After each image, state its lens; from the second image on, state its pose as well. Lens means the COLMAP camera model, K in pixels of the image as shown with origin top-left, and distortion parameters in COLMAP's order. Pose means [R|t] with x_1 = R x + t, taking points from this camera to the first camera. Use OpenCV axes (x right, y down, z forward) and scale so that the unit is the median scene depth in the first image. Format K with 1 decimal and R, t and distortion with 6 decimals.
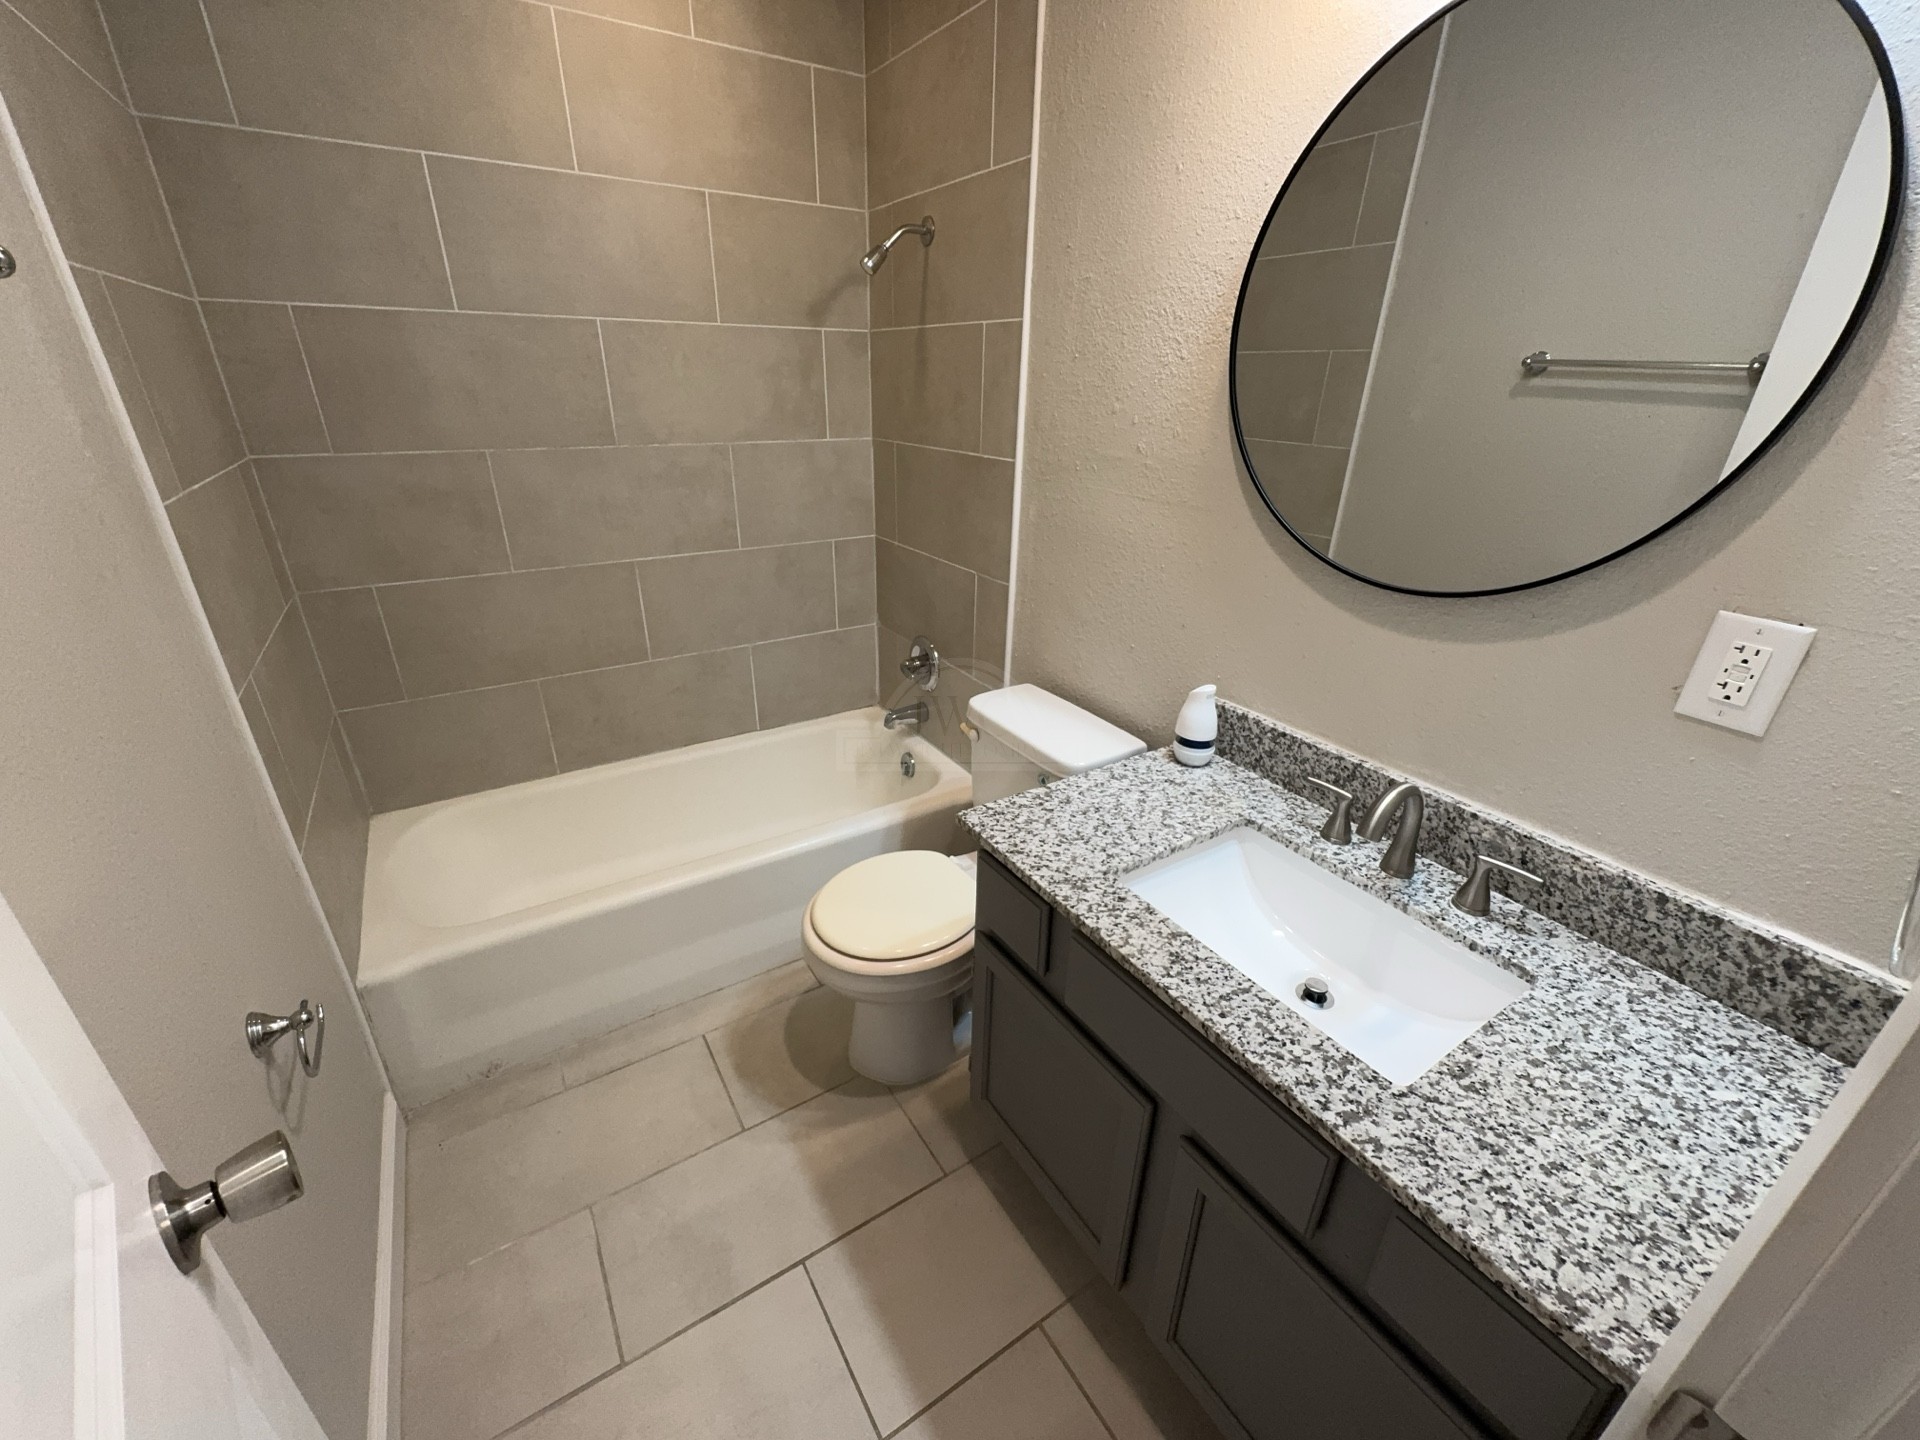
lens RADIAL K [[766.7, 0, 957.5], [0, 766.7, 719.0], [0, 0, 1]] dist [-0.002559, 0.000477]
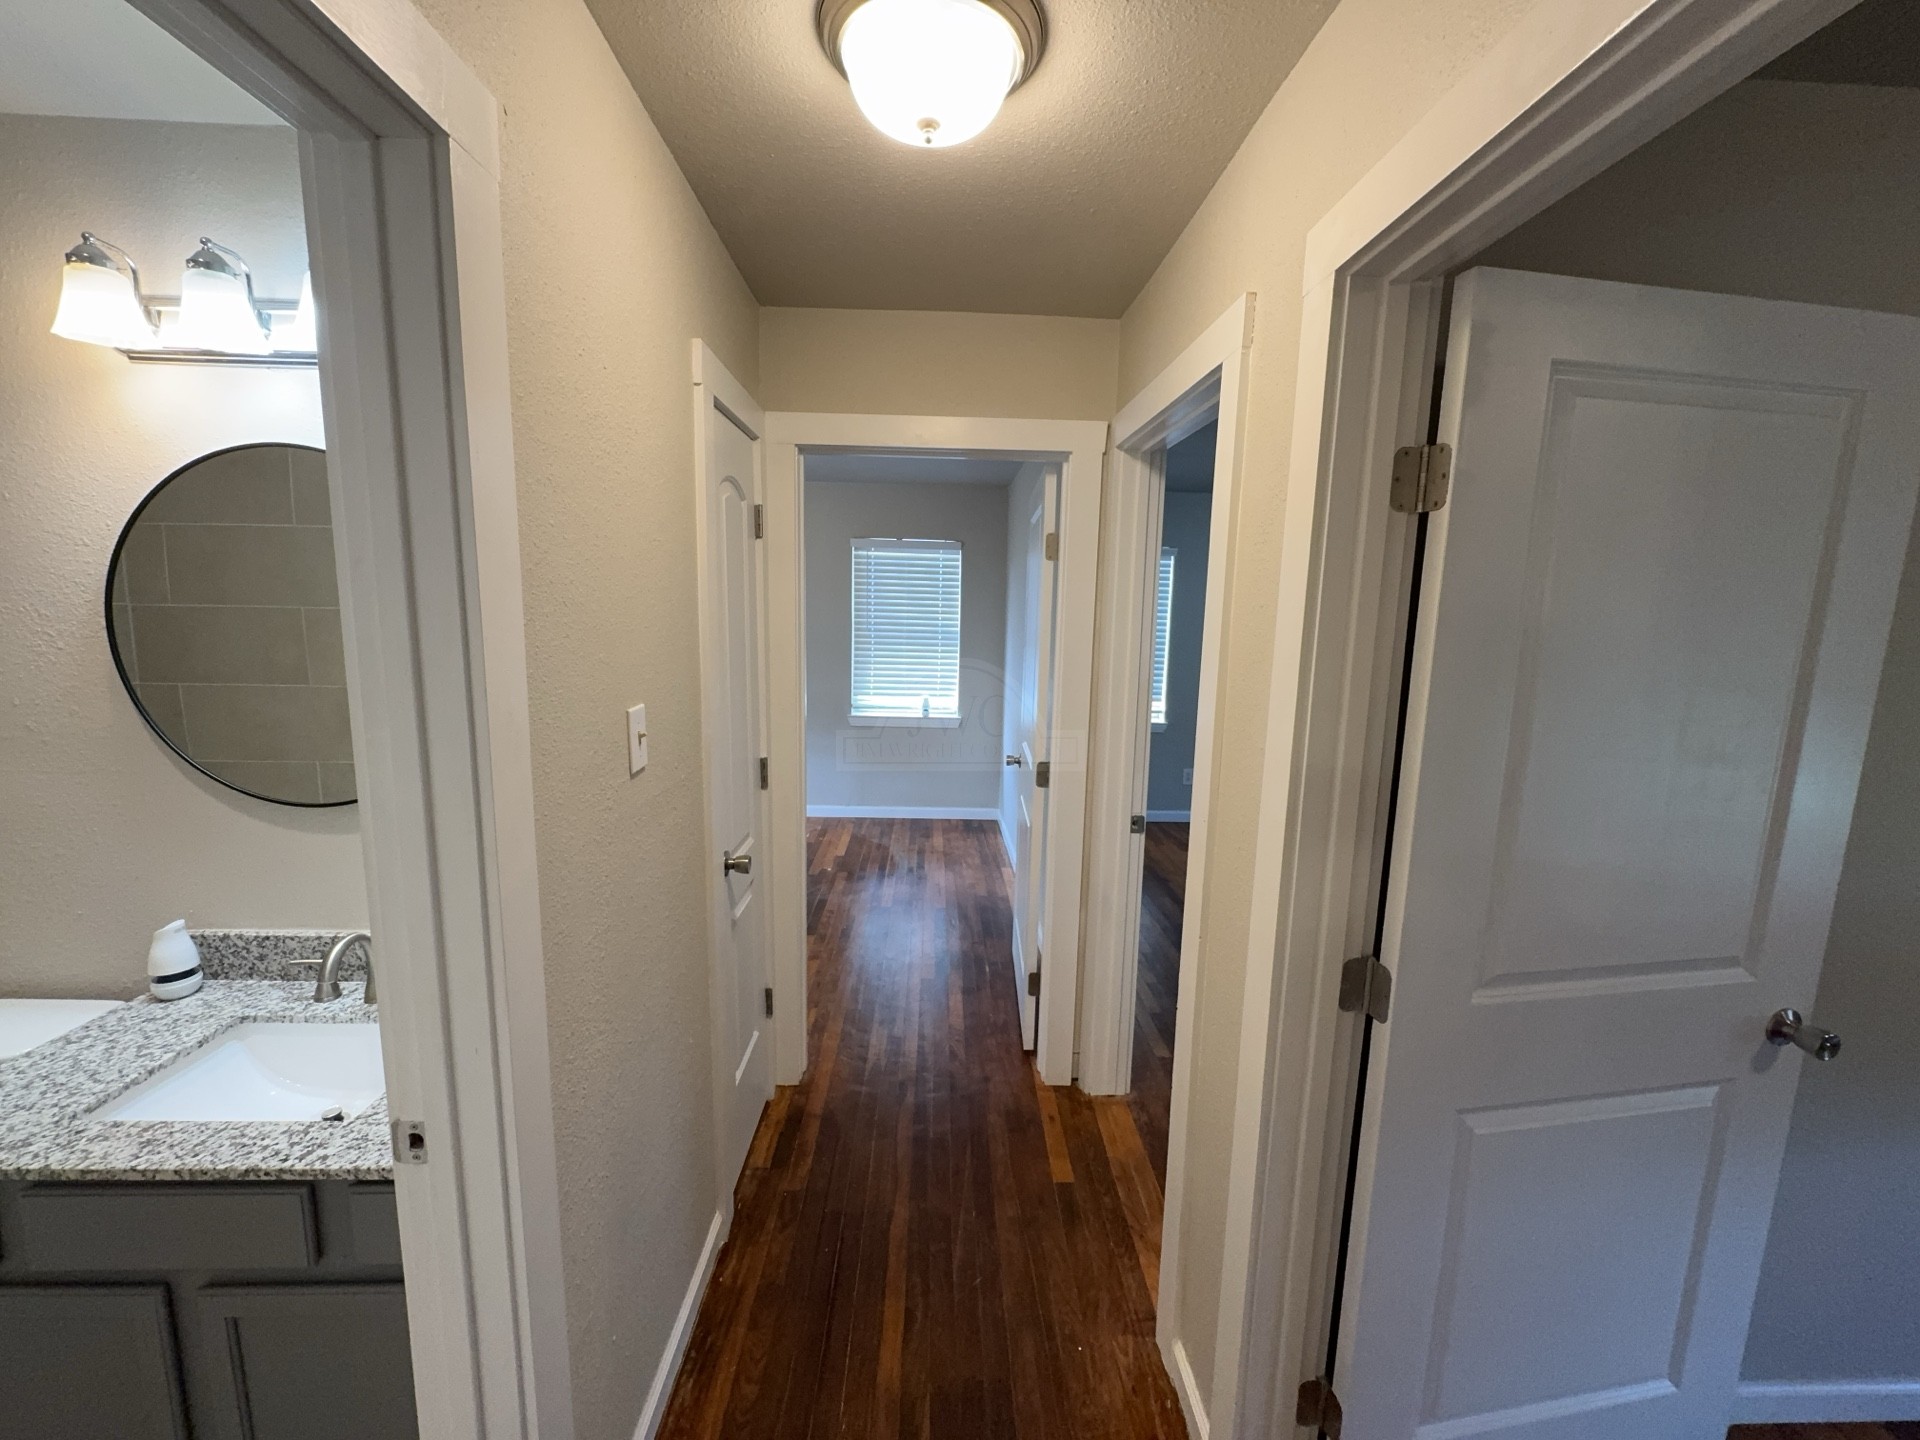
lens RADIAL K [[766.7, 0, 957.5], [0, 766.7, 719.0], [0, 0, 1]] dist [-0.002559, 0.000477]
pose [[0.512390, -0.132616, 0.848451, 0.006629], [0.339402, 0.938838, -0.058225, 0.142302], [-0.788837, 0.317800, 0.526061, -0.627646]]
